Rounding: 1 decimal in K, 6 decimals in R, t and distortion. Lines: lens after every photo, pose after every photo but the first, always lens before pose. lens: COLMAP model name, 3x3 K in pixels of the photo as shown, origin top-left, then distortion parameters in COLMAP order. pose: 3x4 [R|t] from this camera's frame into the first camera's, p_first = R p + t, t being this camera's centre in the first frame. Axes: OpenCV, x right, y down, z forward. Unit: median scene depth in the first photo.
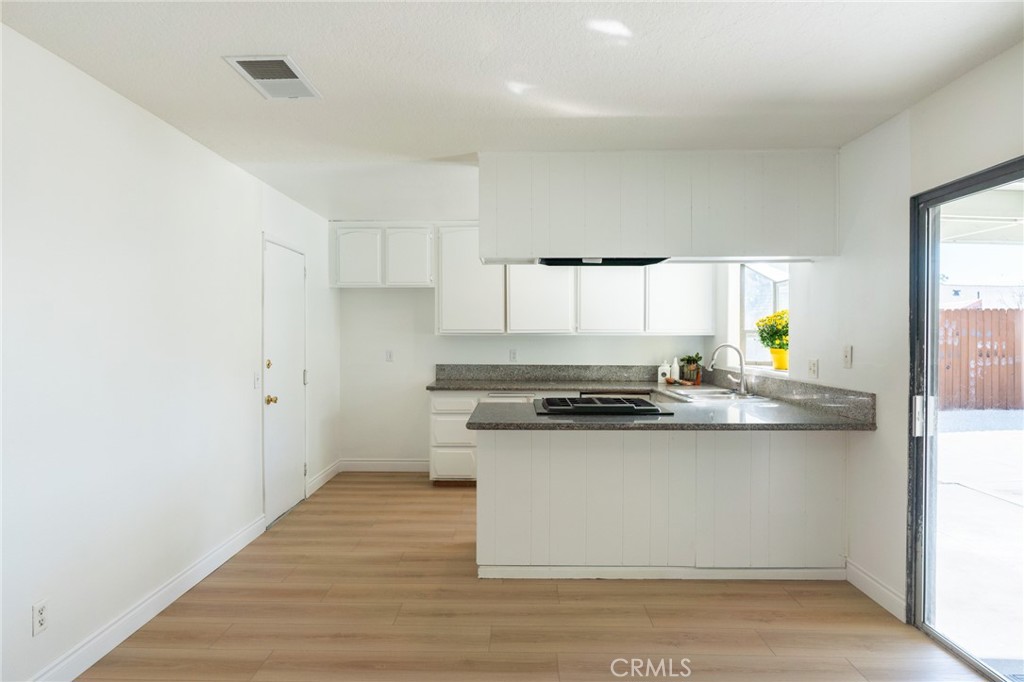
lens RADIAL K [[591.9, 0, 512.0], [0, 591.9, 341.0], [0, 0, 1]] dist [0.000643, 0.000248]
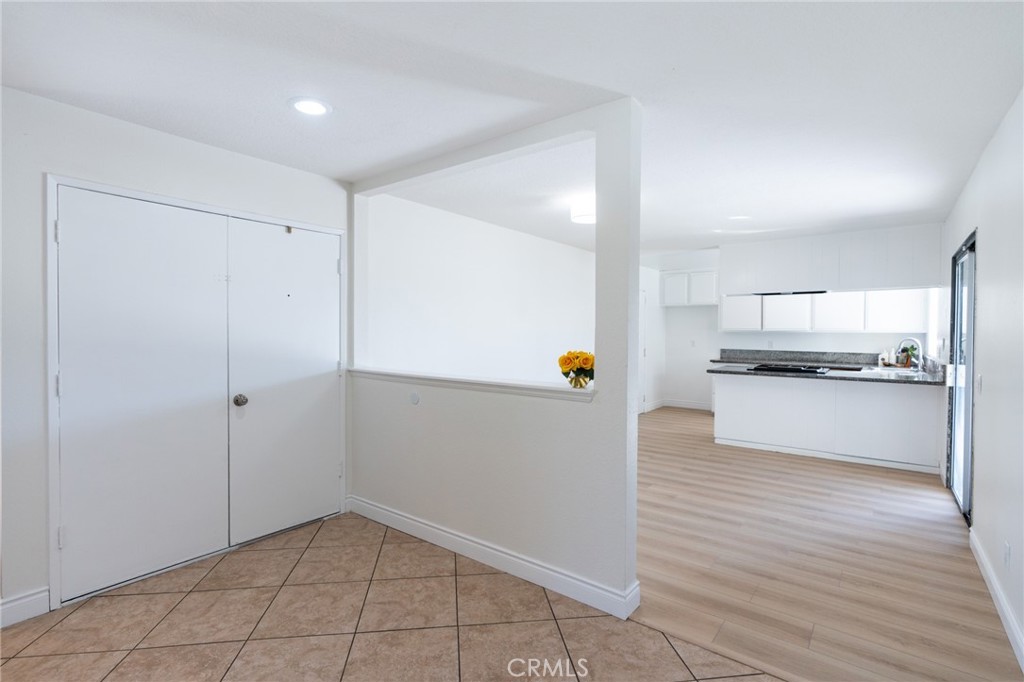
lens RADIAL K [[482.2, 0, 511.0], [0, 482.2, 340.6], [0, 0, 1]] dist [-0.004398, -0.000209]
pose [[0.797319, 0.015574, -0.603357, 0.262992], [-0.011826, 0.999878, 0.010181, 0.009455], [0.603442, -0.000982, 0.797406, -0.555616]]
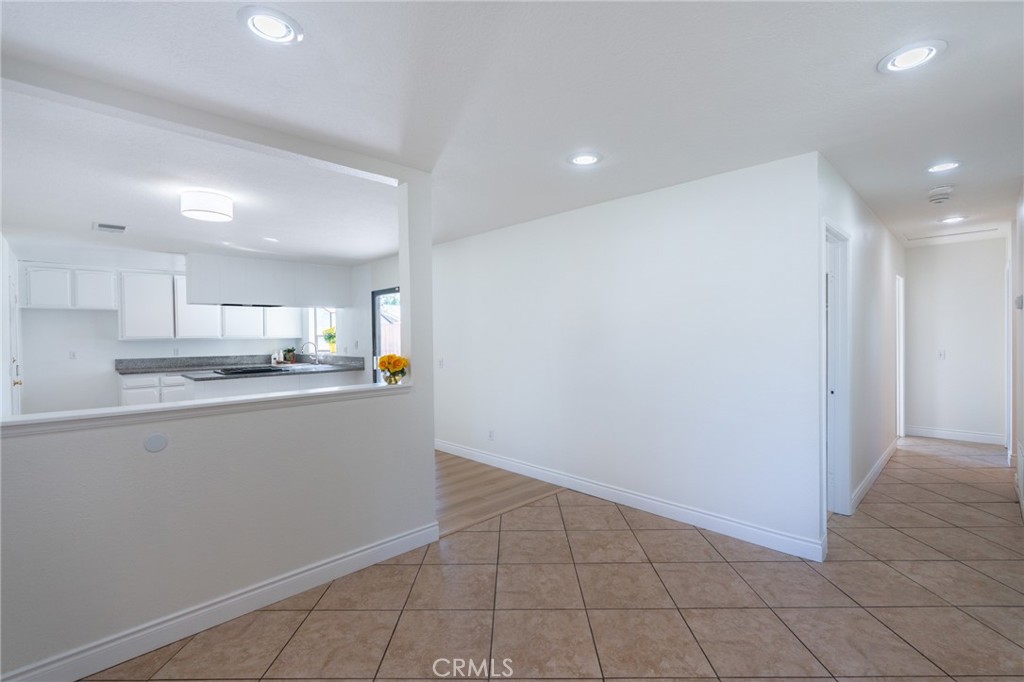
lens RADIAL K [[455.7, 0, 512.0], [0, 455.7, 341.0], [0, 0, 1]] dist [-0.017205, 0.007828]
pose [[0.707949, -0.019149, 0.706004, -0.256354], [0.020986, 0.999761, 0.006073, 0.007018], [-0.705951, 0.010517, 0.708182, -0.631267]]
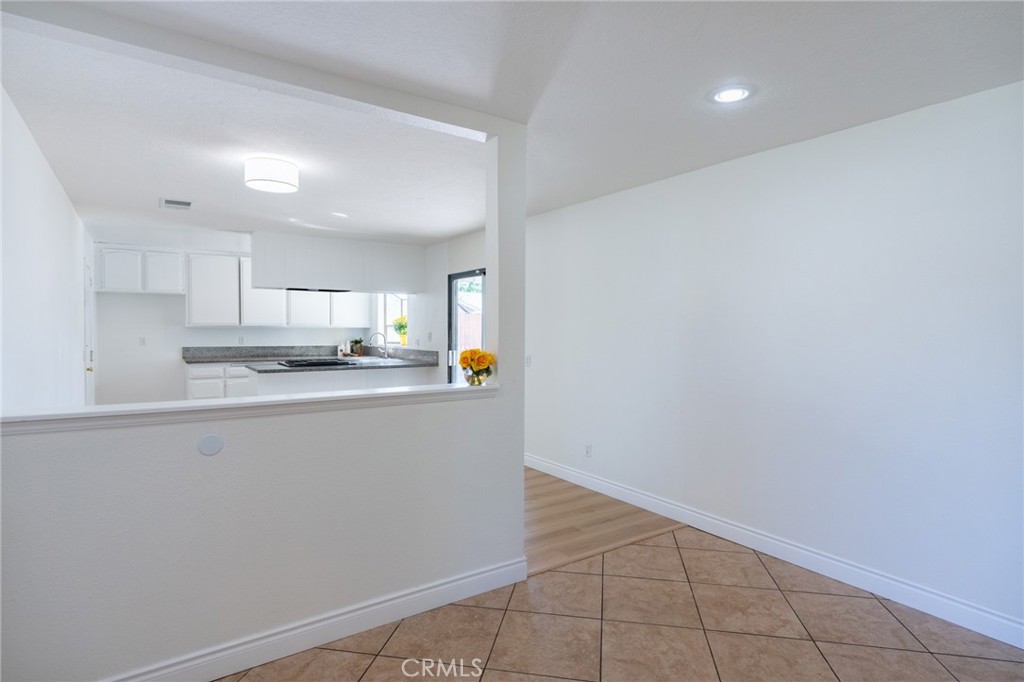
lens RADIAL K [[531.5, 0, 512.0], [0, 531.5, 341.0], [0, 0, 1]] dist [-0.003118, 0.000211]
pose [[0.818150, -0.010457, 0.574910, -0.243264], [0.002330, 0.999887, 0.014871, 0.008123], [-0.575001, -0.010827, 0.818081, -0.589195]]
